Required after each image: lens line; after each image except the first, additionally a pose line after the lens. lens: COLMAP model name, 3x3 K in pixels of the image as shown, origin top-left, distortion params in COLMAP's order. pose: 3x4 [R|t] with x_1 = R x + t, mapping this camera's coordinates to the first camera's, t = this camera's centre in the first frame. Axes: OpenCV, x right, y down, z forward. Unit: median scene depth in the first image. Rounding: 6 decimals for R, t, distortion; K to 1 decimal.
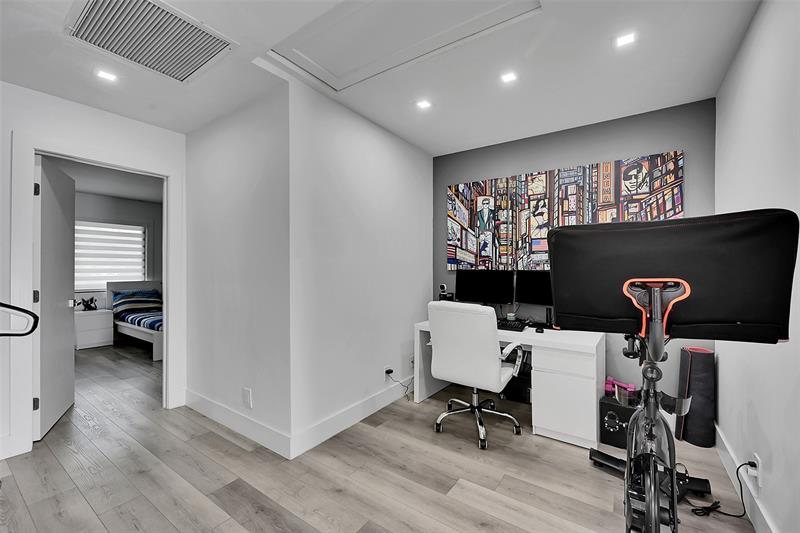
lens RADIAL K [[294.2, 0, 400.0], [0, 294.2, 266.5], [0, 0, 1]] dist [-0.000564, -0.000080]
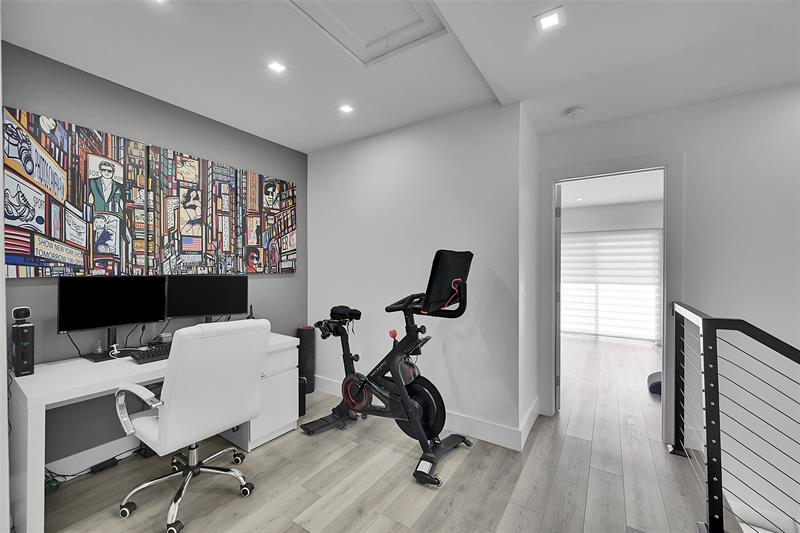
lens RADIAL K [[323.6, 0, 400.0], [0, 323.6, 266.5], [0, 0, 1]] dist [0.000106, -0.000079]
pose [[0.020600, -0.001858, 0.999786, -0.421739], [-0.009110, 0.999956, 0.002046, -0.016514], [-0.999746, -0.009150, 0.020582, 0.386496]]
